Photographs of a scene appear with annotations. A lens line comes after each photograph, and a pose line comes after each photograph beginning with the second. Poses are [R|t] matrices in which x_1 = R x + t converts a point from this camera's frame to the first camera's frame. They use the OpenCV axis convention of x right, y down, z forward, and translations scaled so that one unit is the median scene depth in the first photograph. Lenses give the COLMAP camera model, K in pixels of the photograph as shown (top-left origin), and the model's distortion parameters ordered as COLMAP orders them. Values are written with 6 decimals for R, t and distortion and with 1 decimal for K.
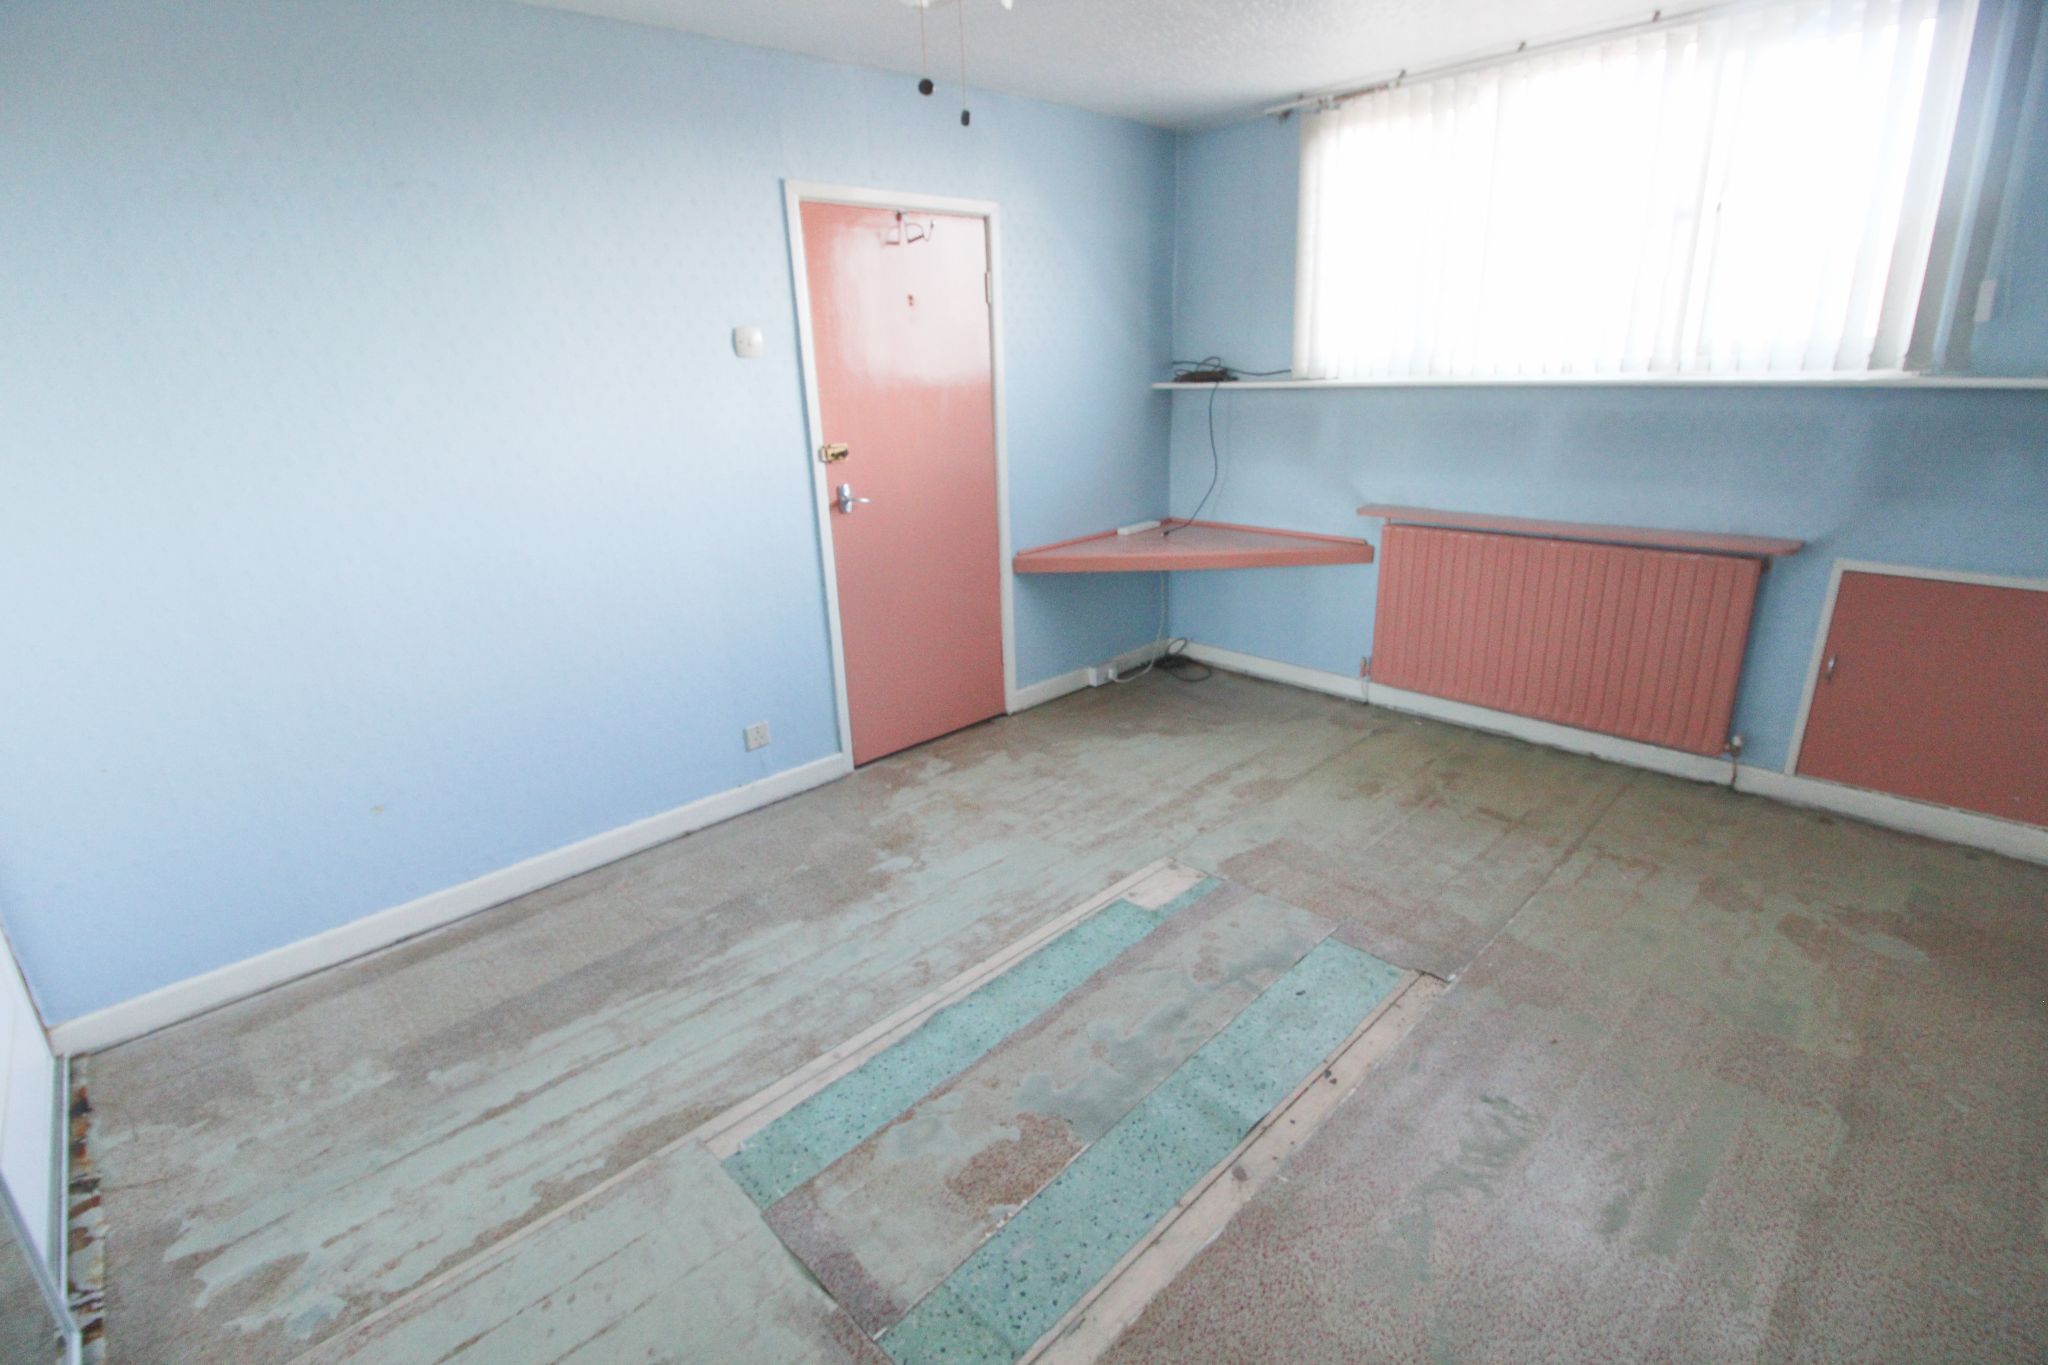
lens RADIAL K [[945.2, 0, 1023.3], [0, 945.2, 679.5], [0, 0, 1]] dist [-0.001096, -0.008841]
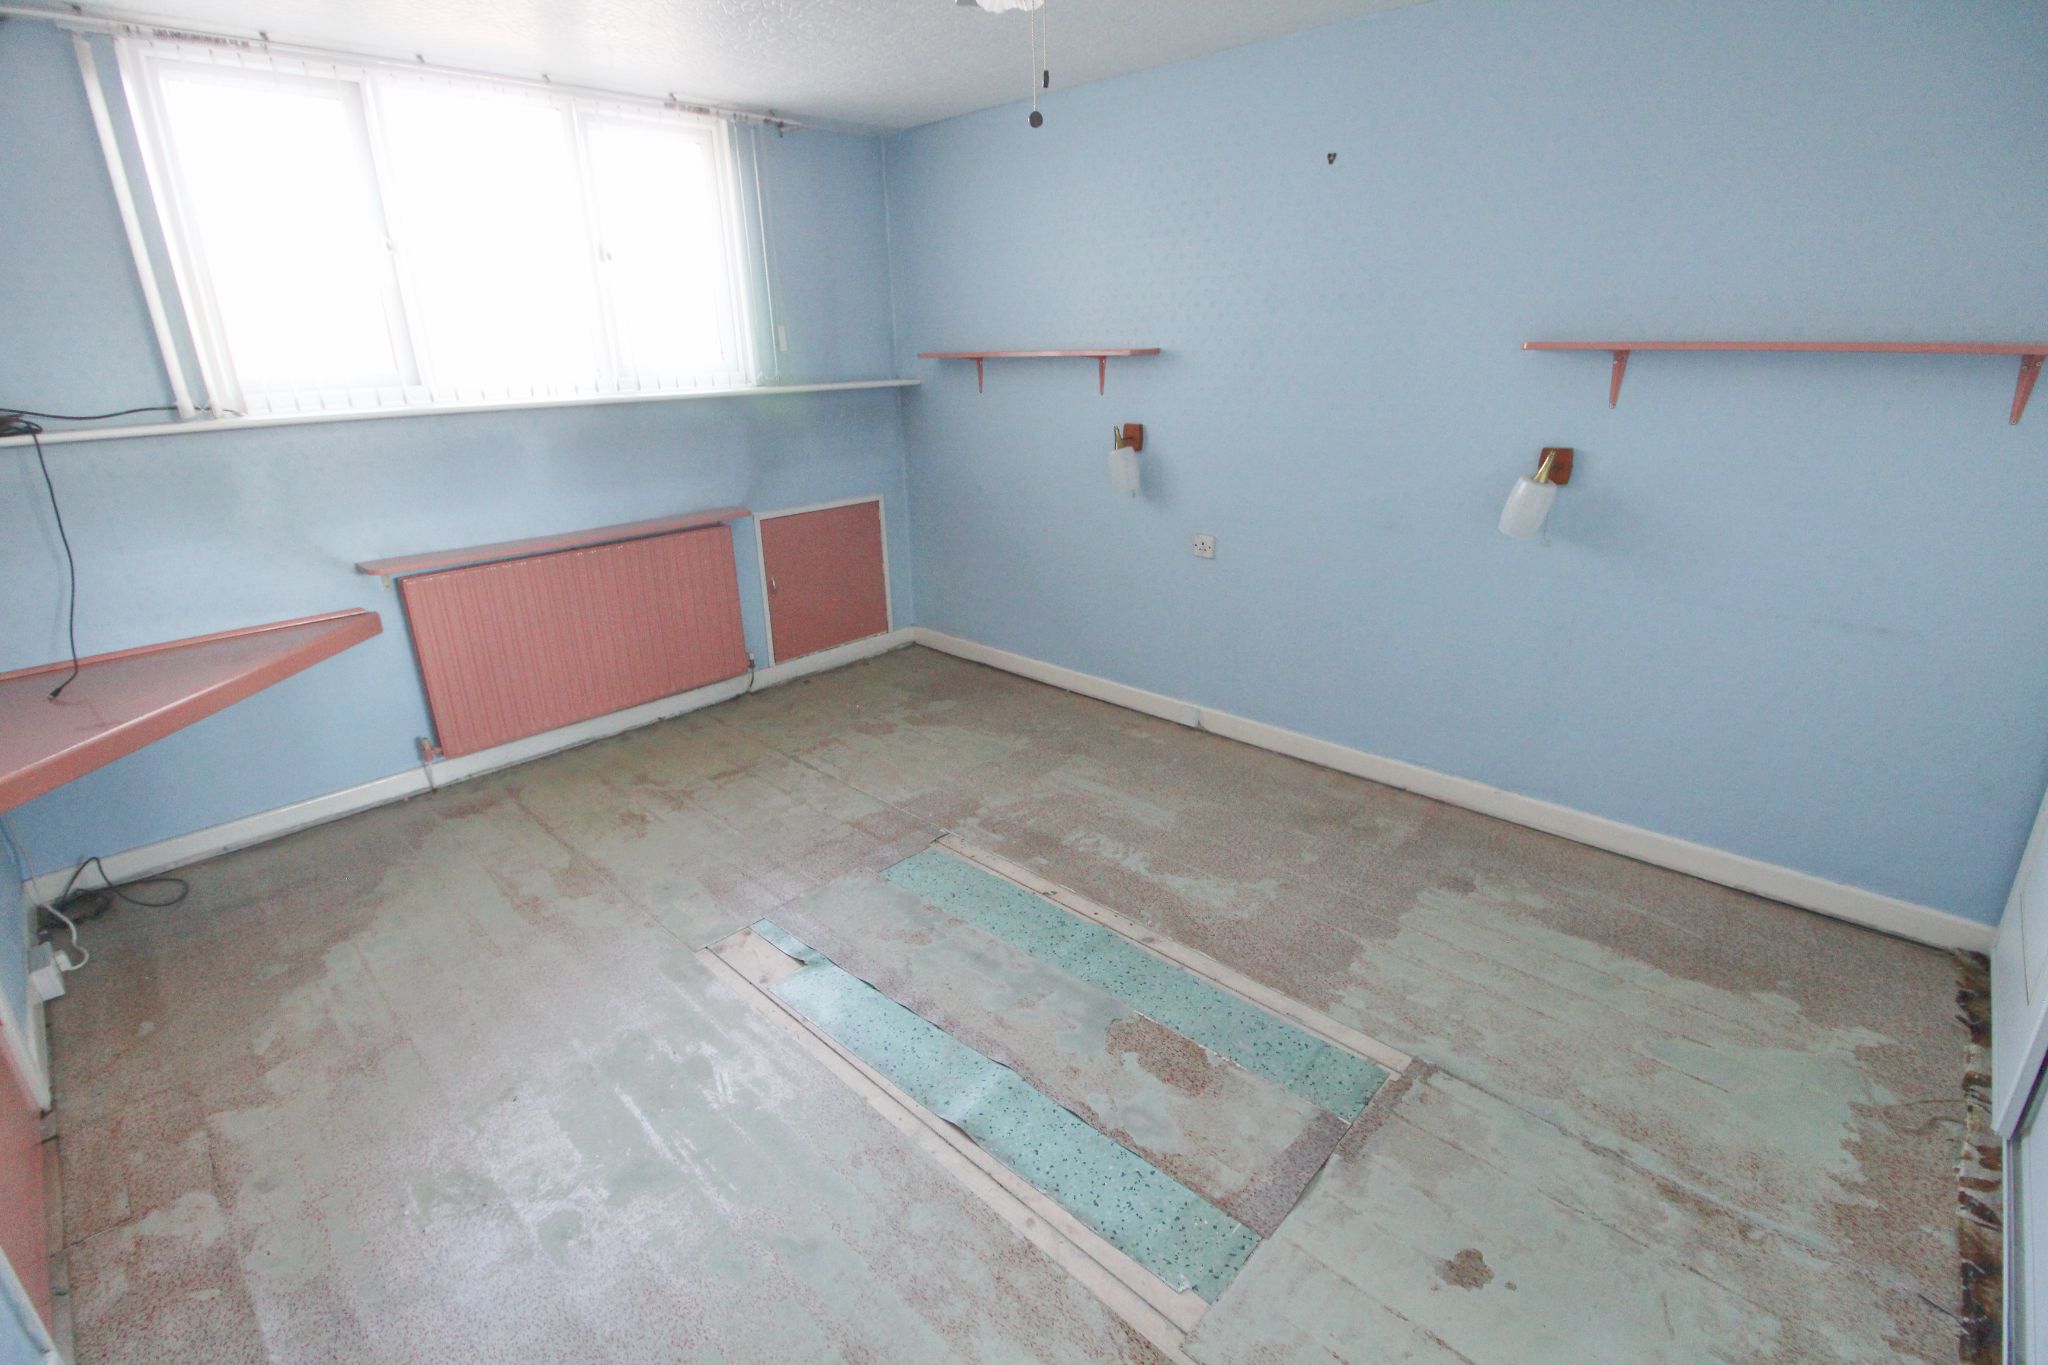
lens RADIAL K [[945.2, 0, 1023.1], [0, 945.2, 673.8], [0, 0, 1]] dist [-0.001096, -0.008841]
pose [[-0.043711, -0.295918, 0.954213, -0.593386], [0.341450, 0.893184, 0.292633, -0.184067], [-0.938883, 0.338607, 0.061999, 0.571638]]
